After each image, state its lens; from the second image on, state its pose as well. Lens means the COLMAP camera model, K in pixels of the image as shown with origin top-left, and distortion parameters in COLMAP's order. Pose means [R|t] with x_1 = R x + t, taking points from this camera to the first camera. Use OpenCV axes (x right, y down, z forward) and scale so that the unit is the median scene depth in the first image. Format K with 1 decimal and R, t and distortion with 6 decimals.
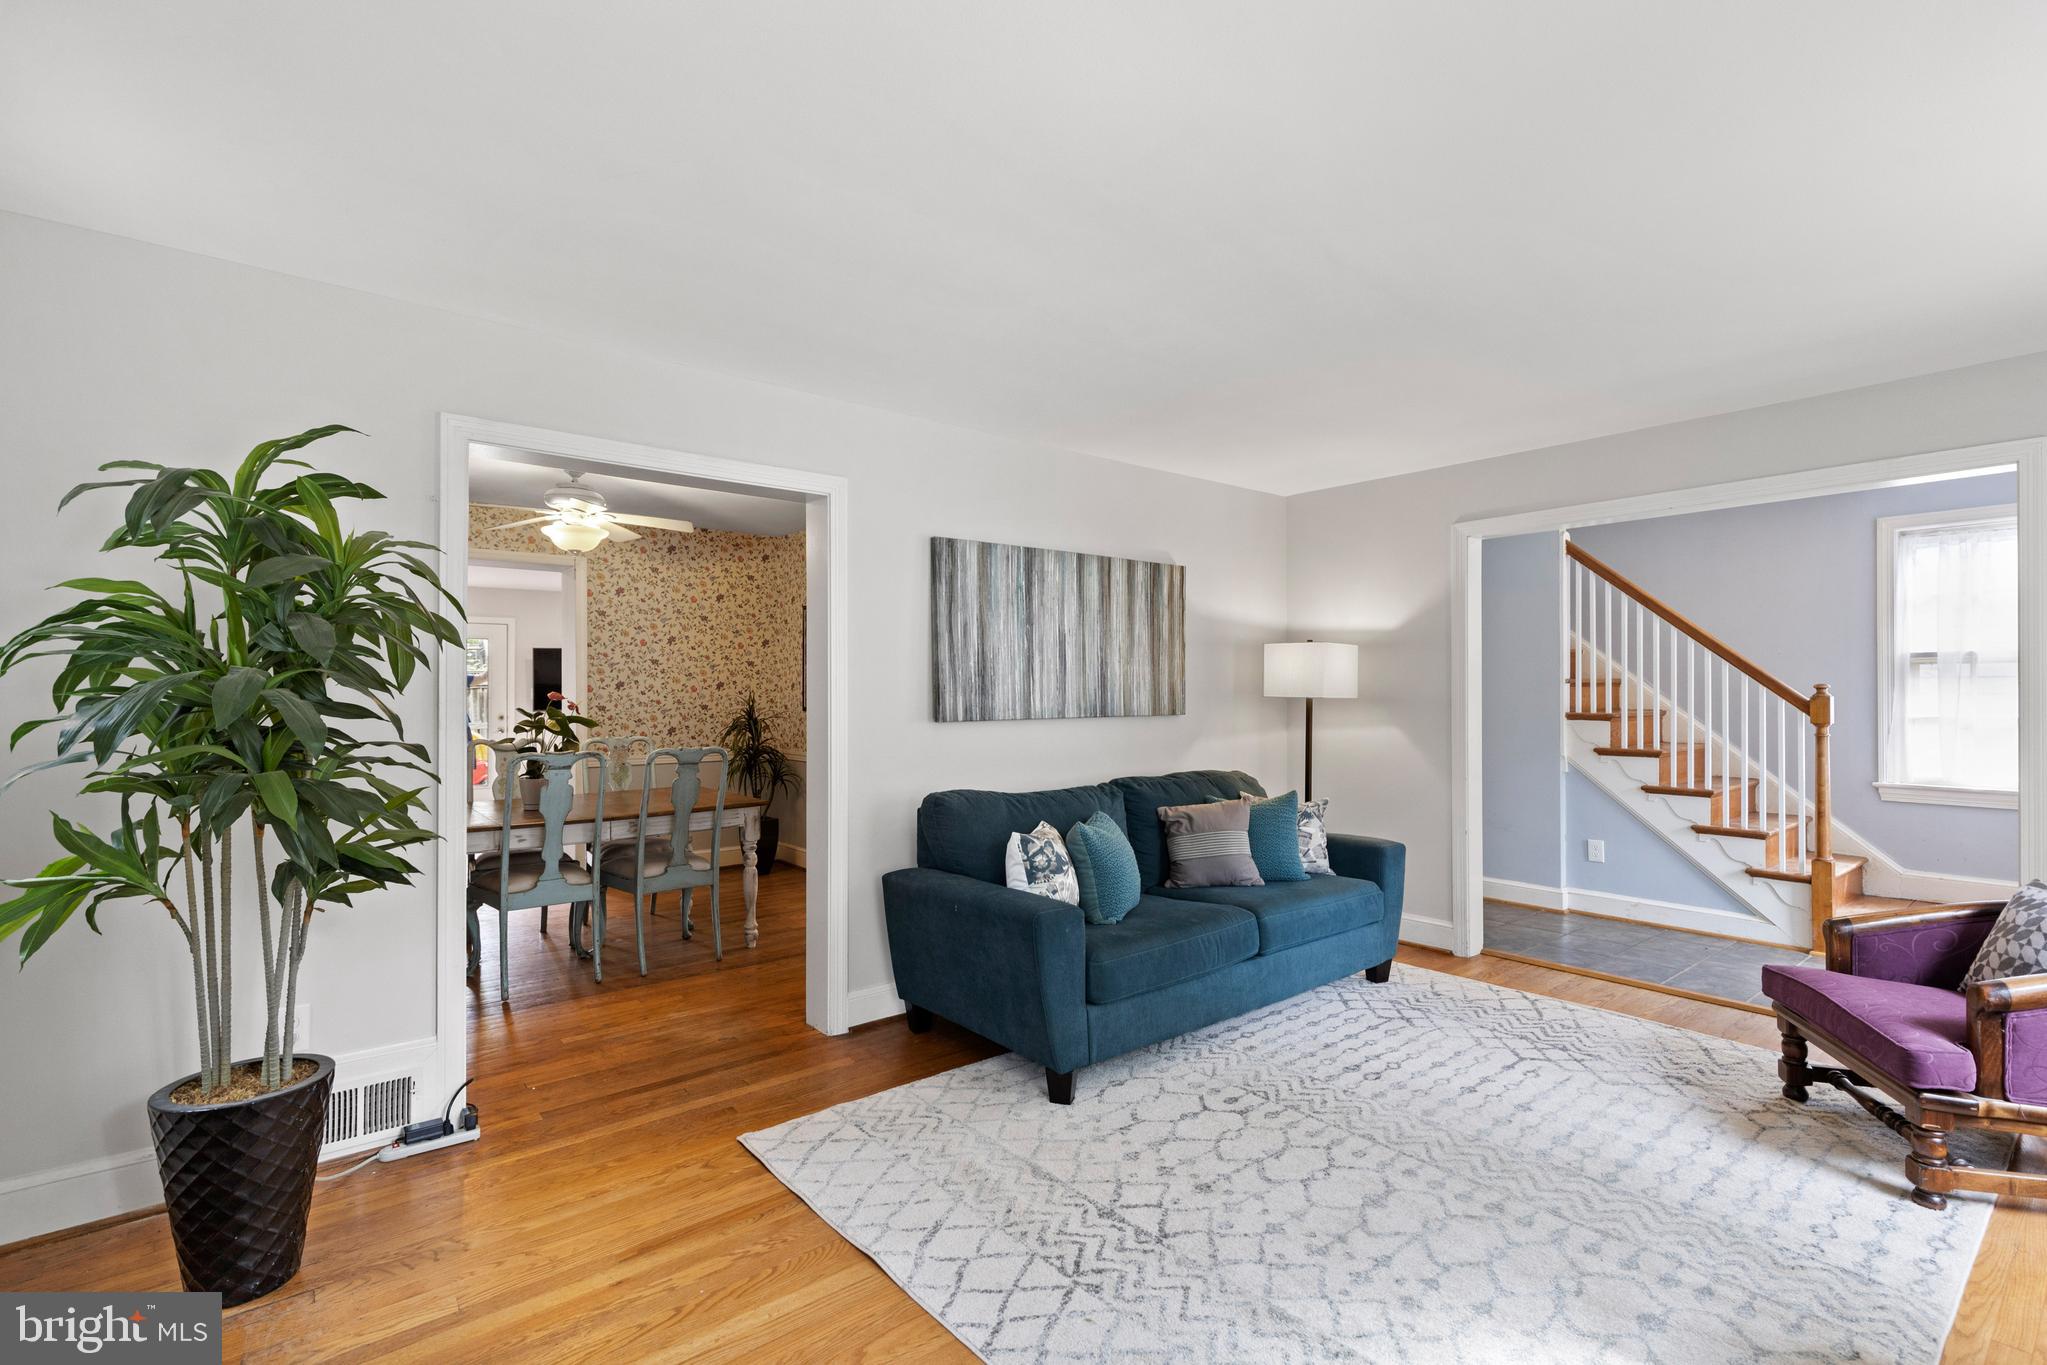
lens RADIAL K [[941.3, 0, 1034.8], [0, 941.3, 682.4], [0, 0, 1]] dist [0.005900, 0.000111]
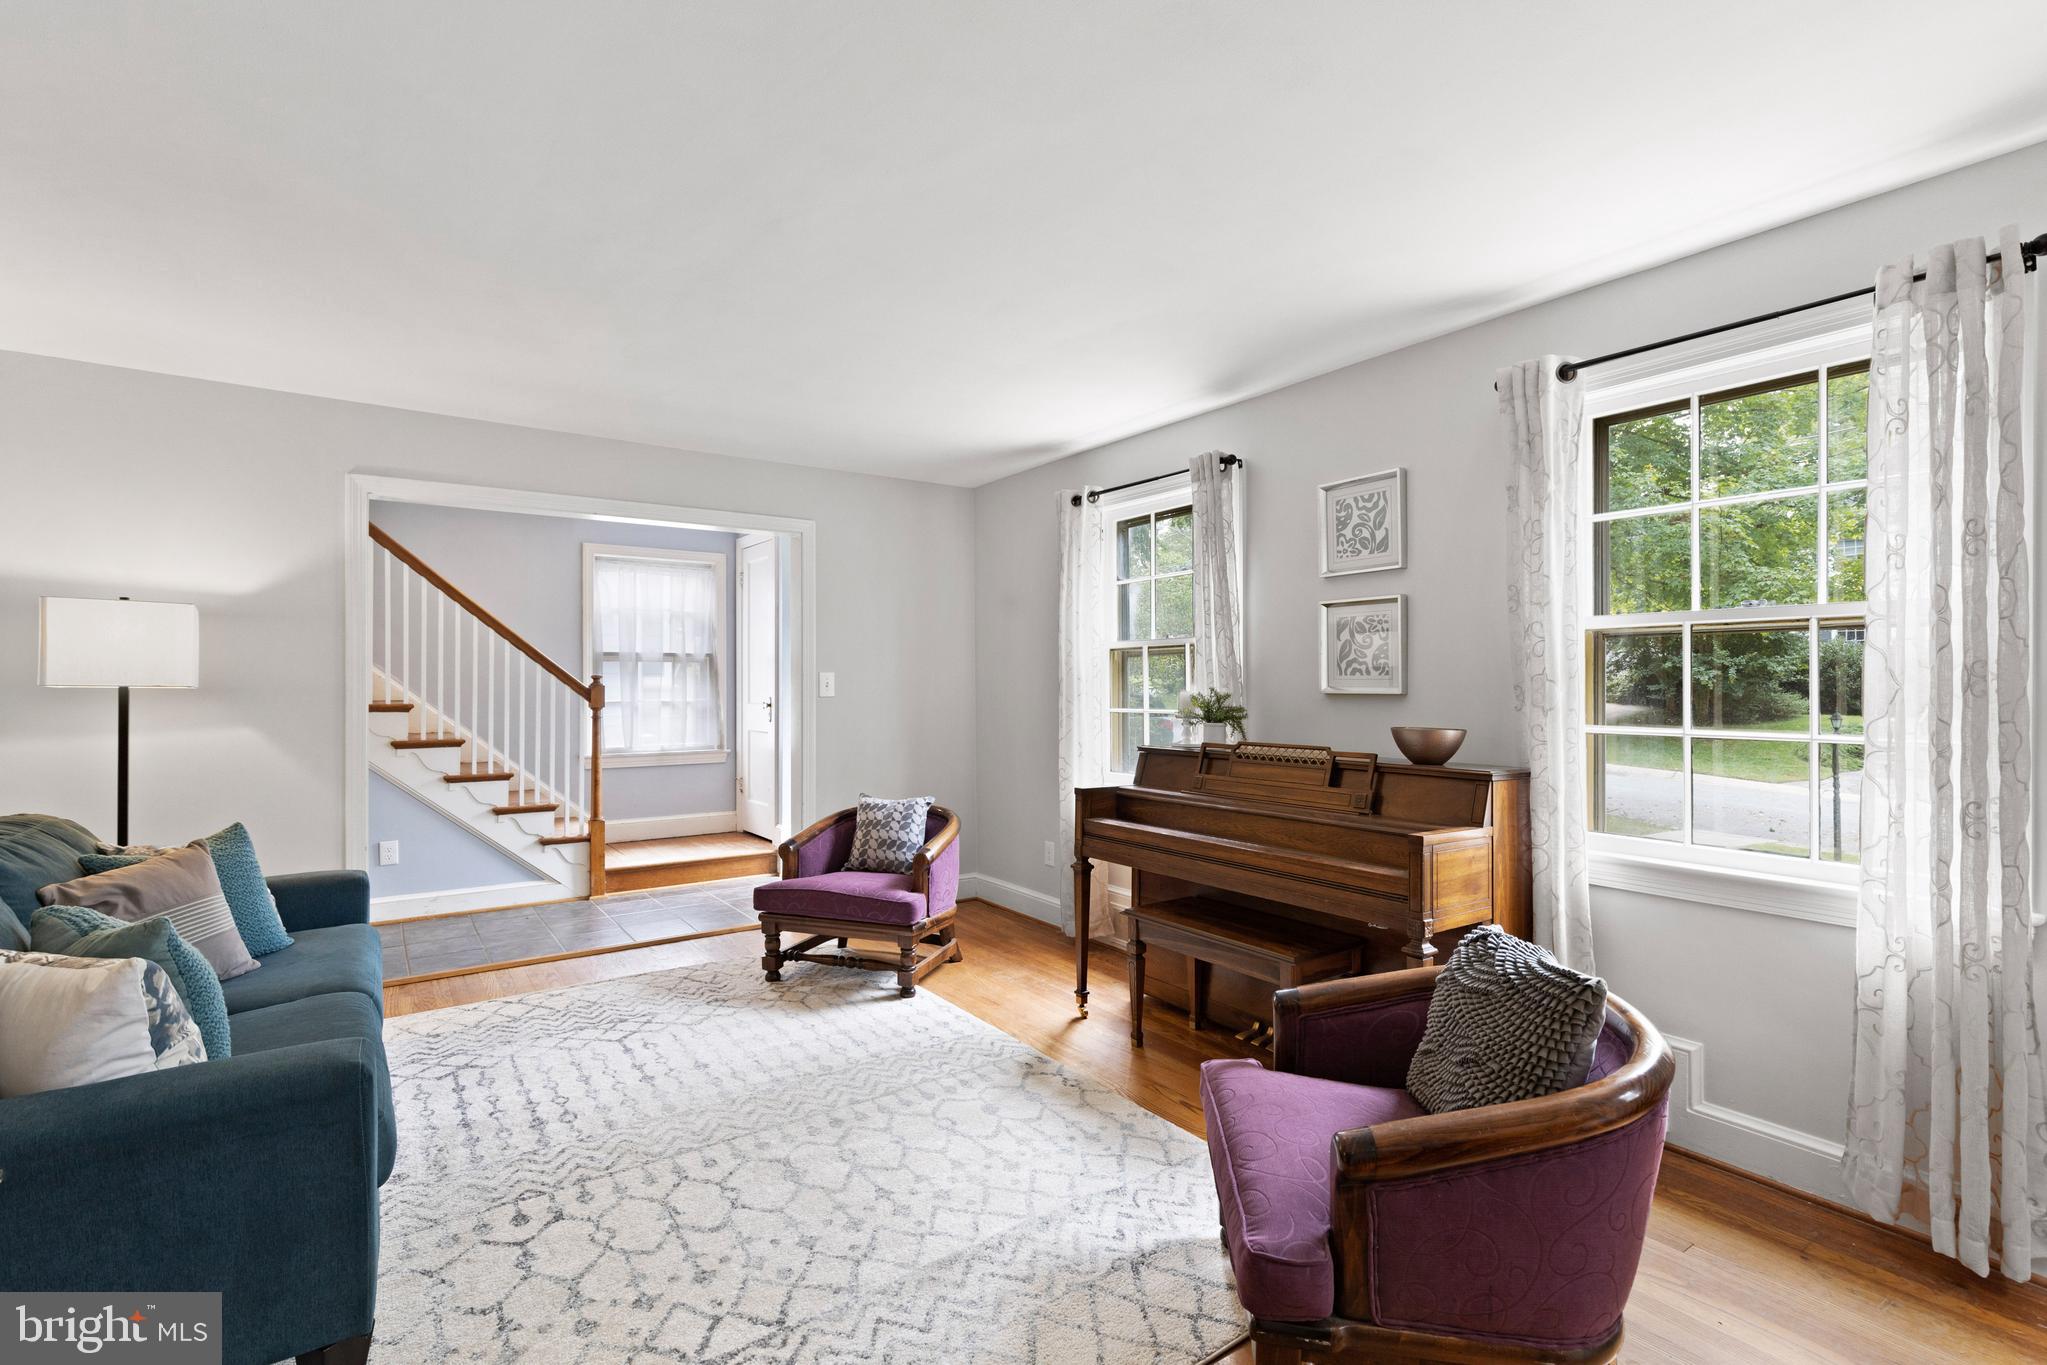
lens RADIAL K [[941.3, 0, 1034.5], [0, 941.3, 686.8], [0, 0, 1]] dist [0.005900, 0.000111]
pose [[0.066803, -0.001752, 0.997765, -0.473733], [-0.006803, 0.999974, 0.002211, 0.015146], [-0.997743, -0.006935, 0.066789, 0.506192]]
